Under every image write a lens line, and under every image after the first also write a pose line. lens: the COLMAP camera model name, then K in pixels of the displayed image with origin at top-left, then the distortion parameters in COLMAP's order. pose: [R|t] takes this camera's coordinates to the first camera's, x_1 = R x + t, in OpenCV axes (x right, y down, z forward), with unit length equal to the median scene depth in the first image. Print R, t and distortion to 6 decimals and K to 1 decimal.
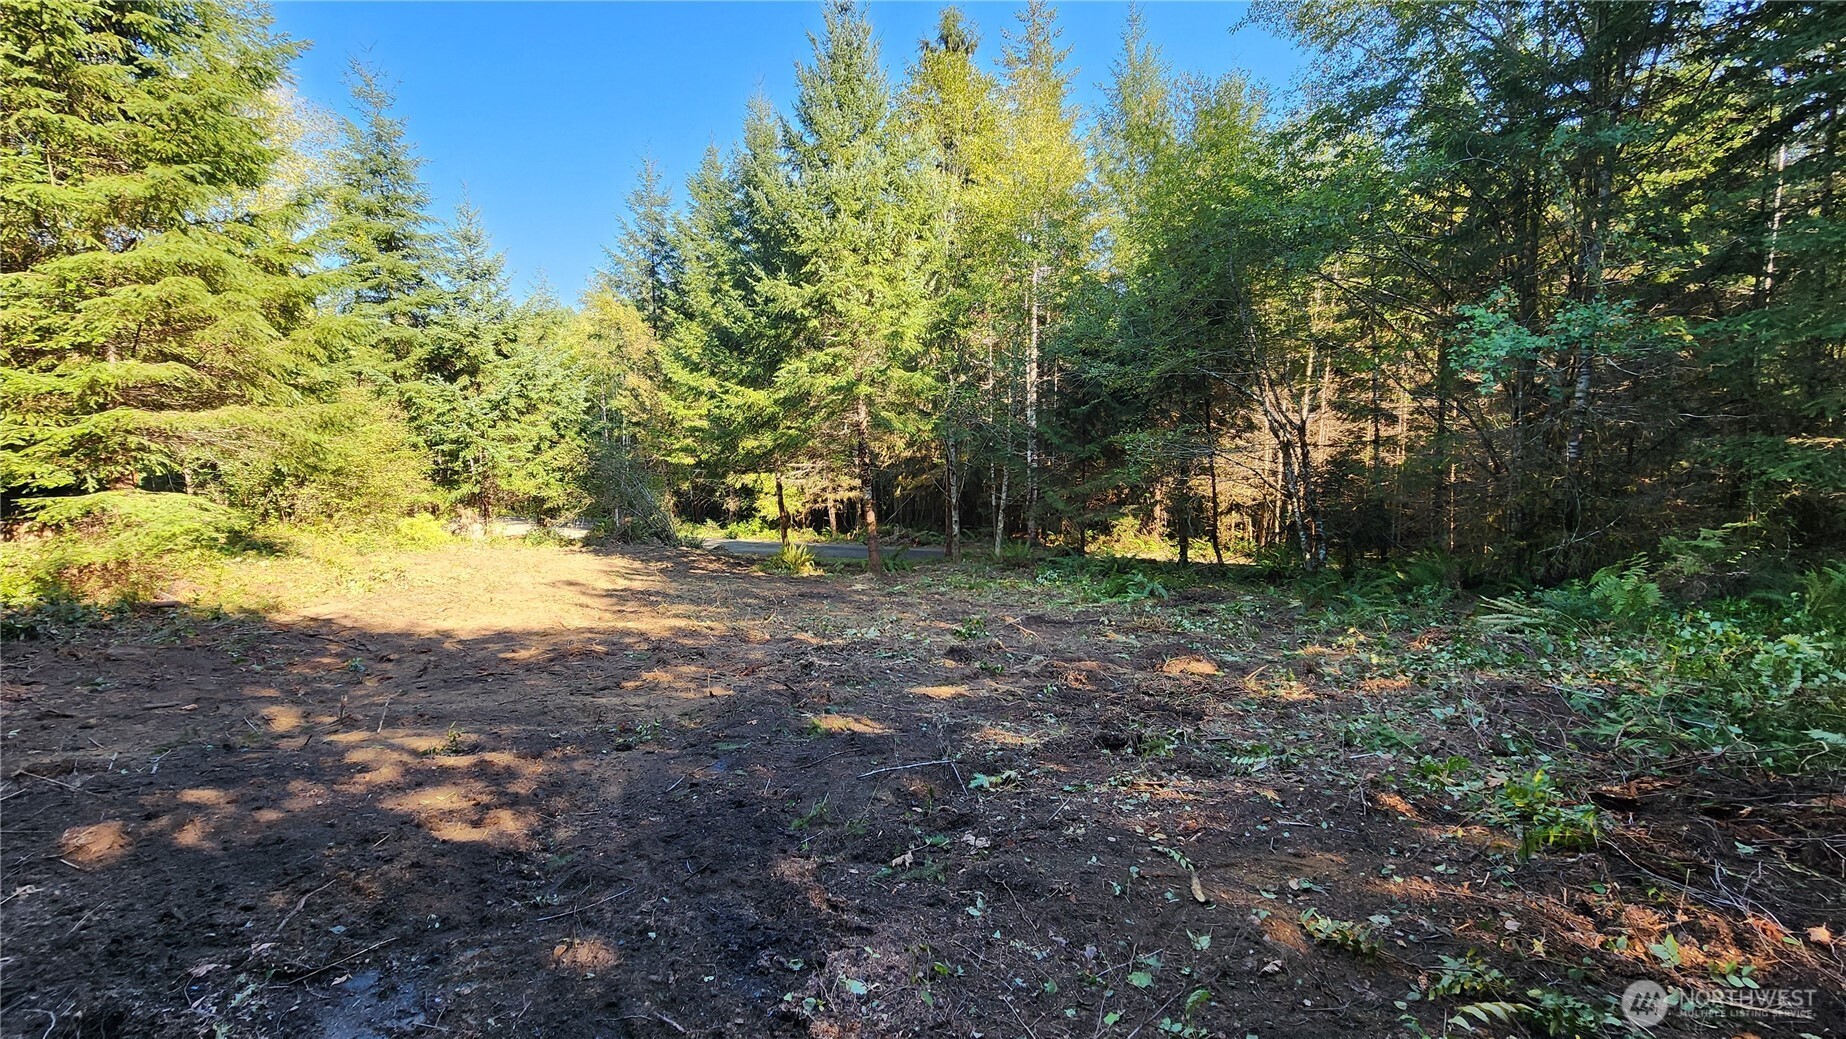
lens RADIAL K [[764.8, 0, 920.7], [0, 764.8, 519.7], [0, 0, 1]] dist [-0.001174, -0.000112]
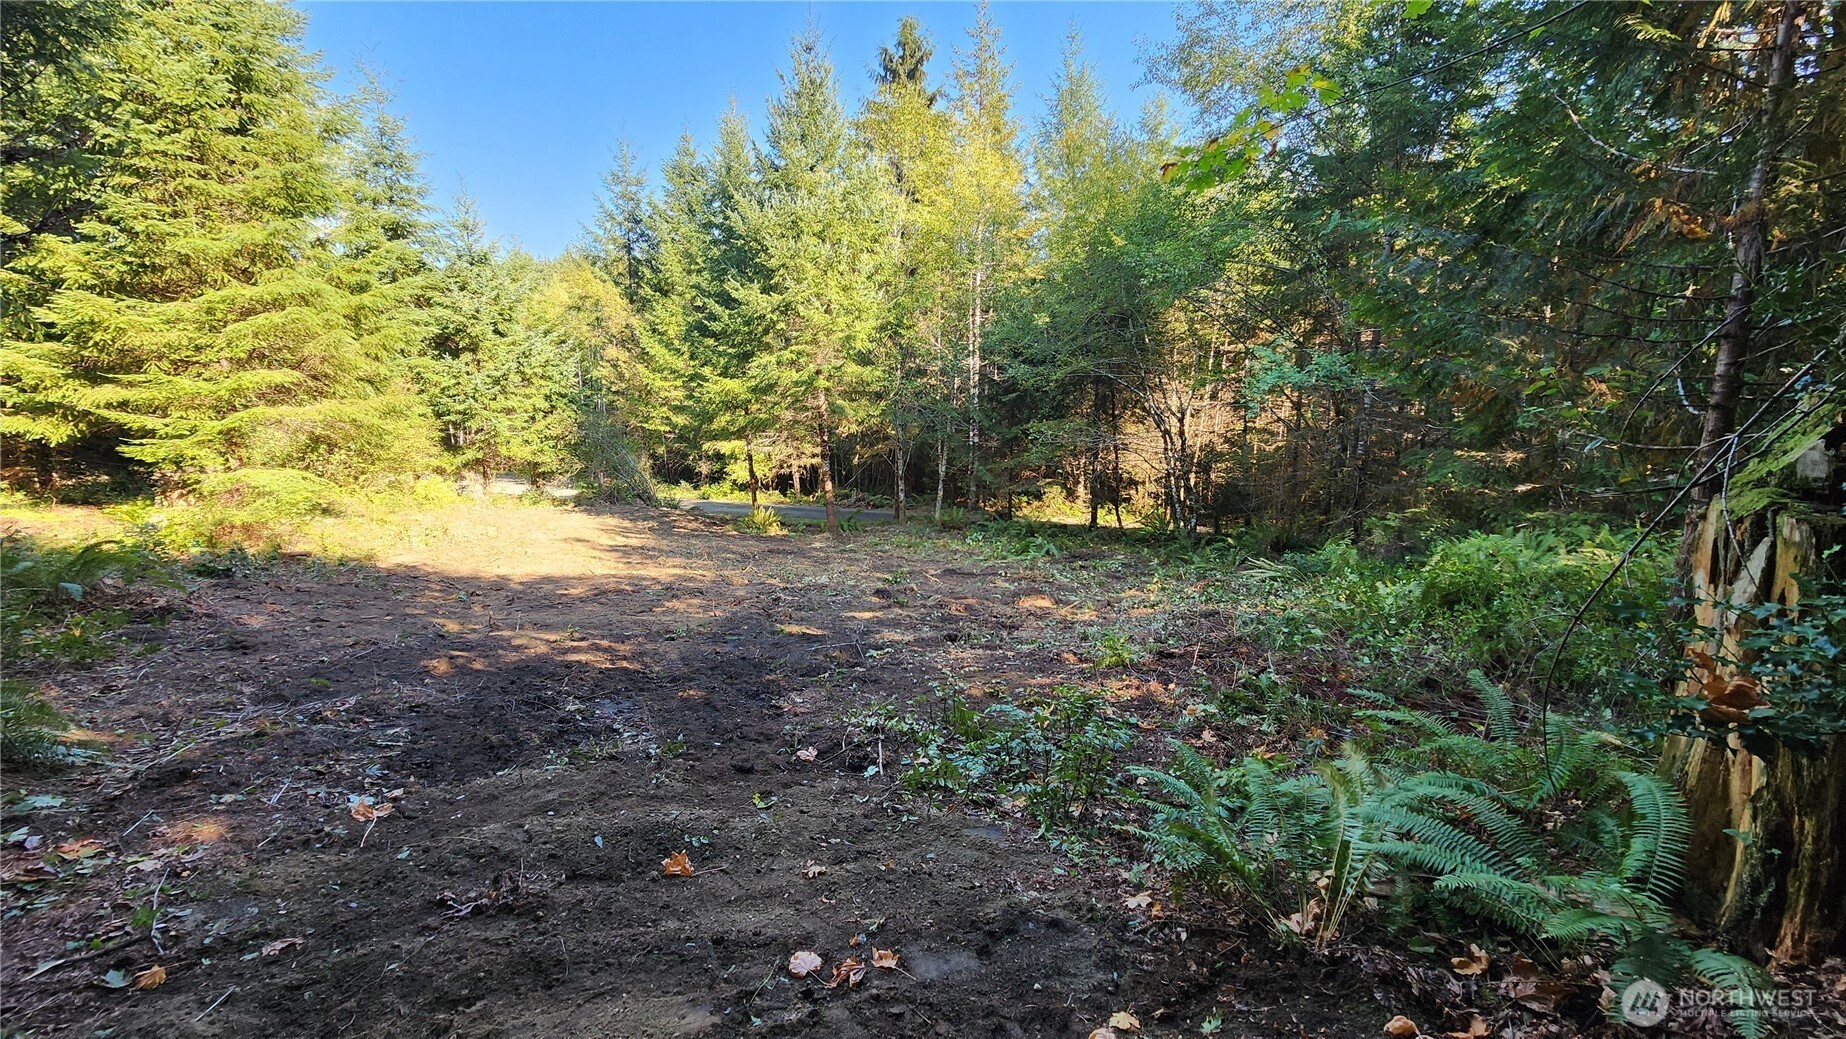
lens RADIAL K [[764.8, 0, 920.7], [0, 764.8, 519.7], [0, 0, 1]] dist [-0.001174, -0.000112]
pose [[0.998915, 0.011901, 0.045014, 0.024348], [-0.014425, 0.998317, 0.056167, -0.019663], [-0.044270, -0.056755, 0.997406, -0.188038]]
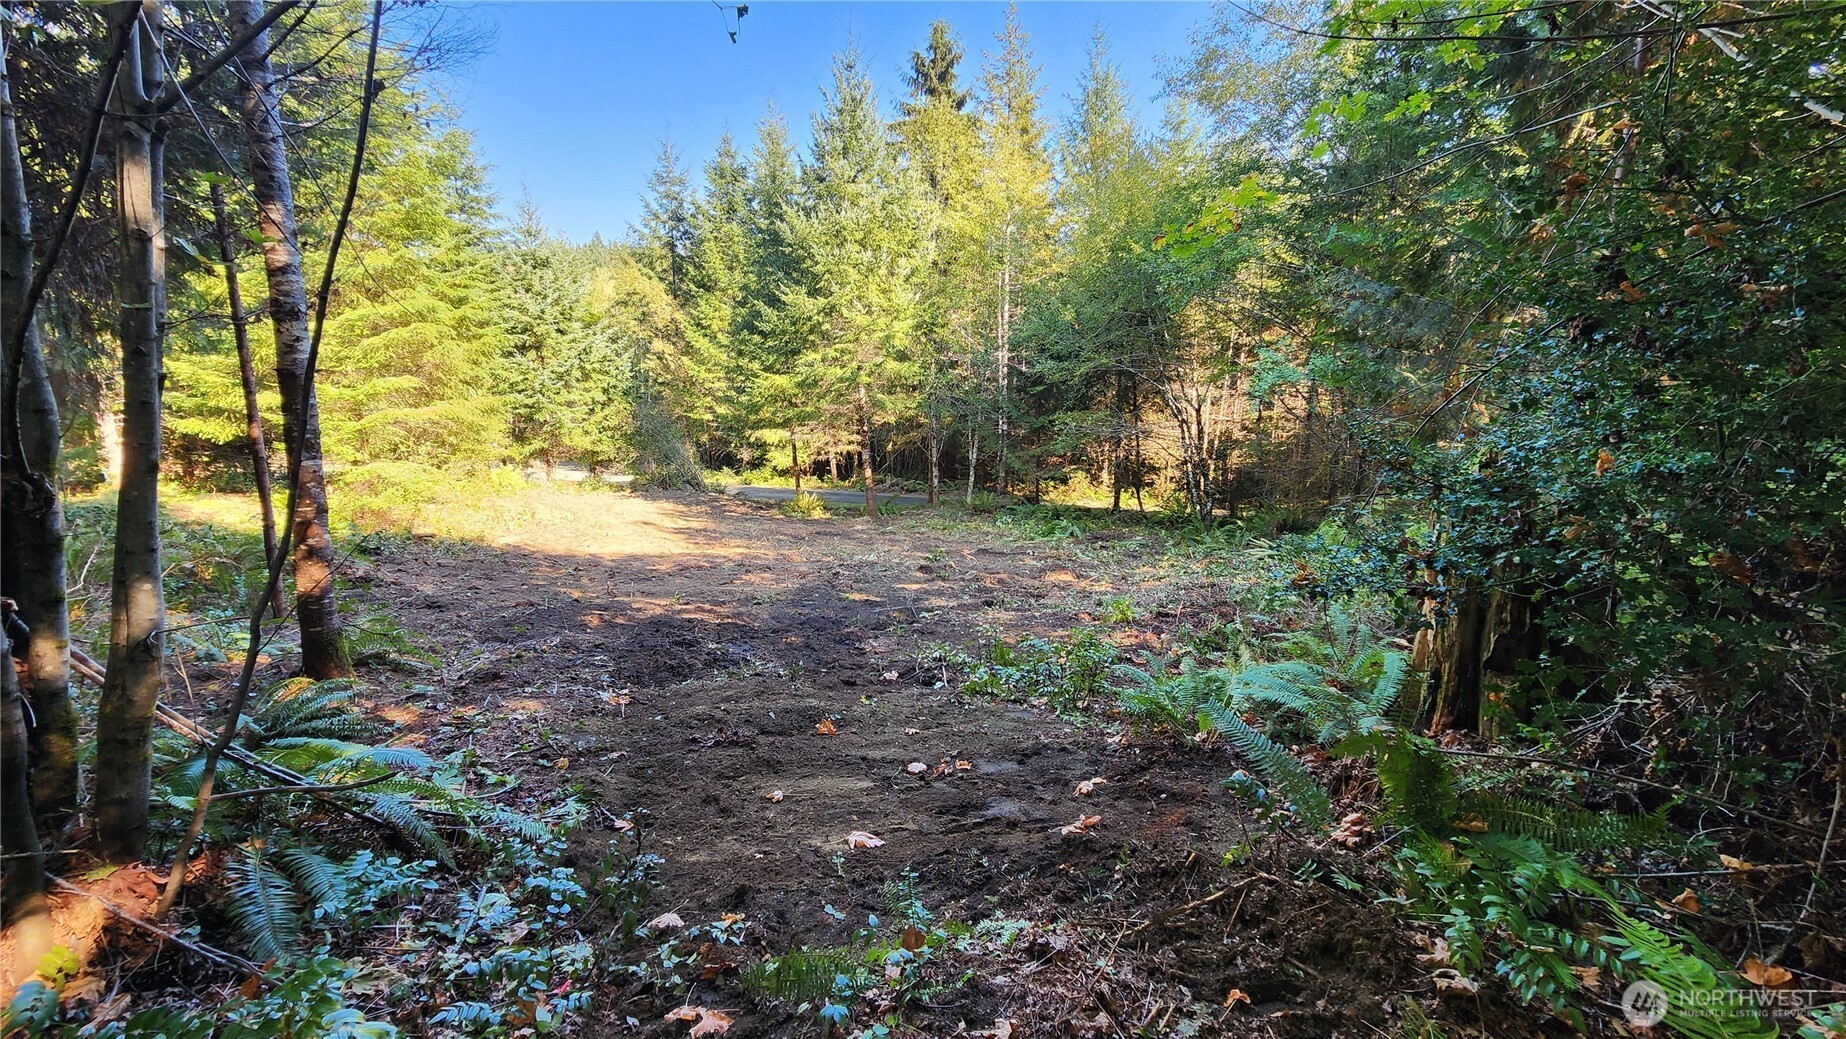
lens RADIAL K [[769.7, 0, 923.3], [0, 769.7, 516.8], [0, 0, 1]] dist [-0.001232, -0.000062]
pose [[0.999854, 0.009216, 0.014374, 0.008943], [-0.010267, 0.997143, 0.074838, -0.027118], [-0.013643, -0.074975, 0.997092, -0.283829]]
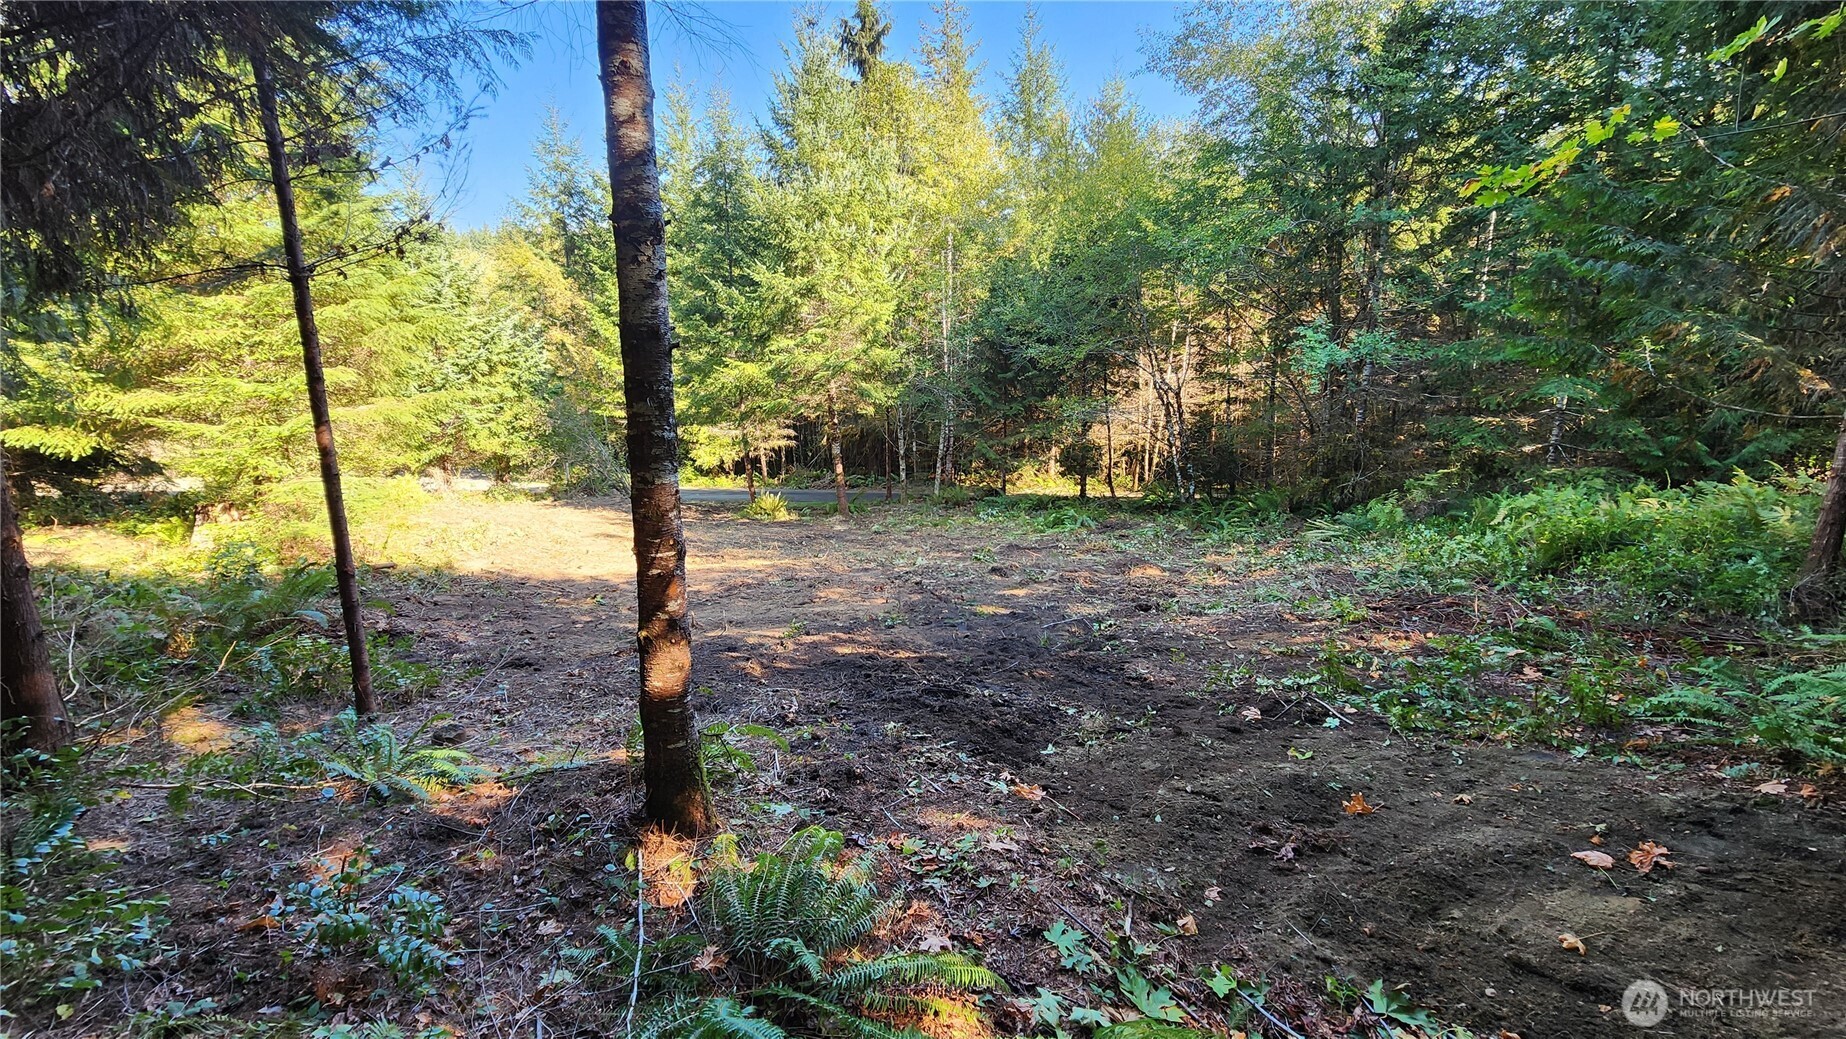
lens RADIAL K [[765.9, 0, 923.0], [0, 765.9, 519.5], [0, 0, 1]] dist [0.000249, -0.000566]
pose [[0.980937, -0.039123, 0.190346, -0.166337], [0.022281, 0.995708, 0.089832, -0.028348], [-0.193043, -0.083879, 0.977598, -0.189743]]
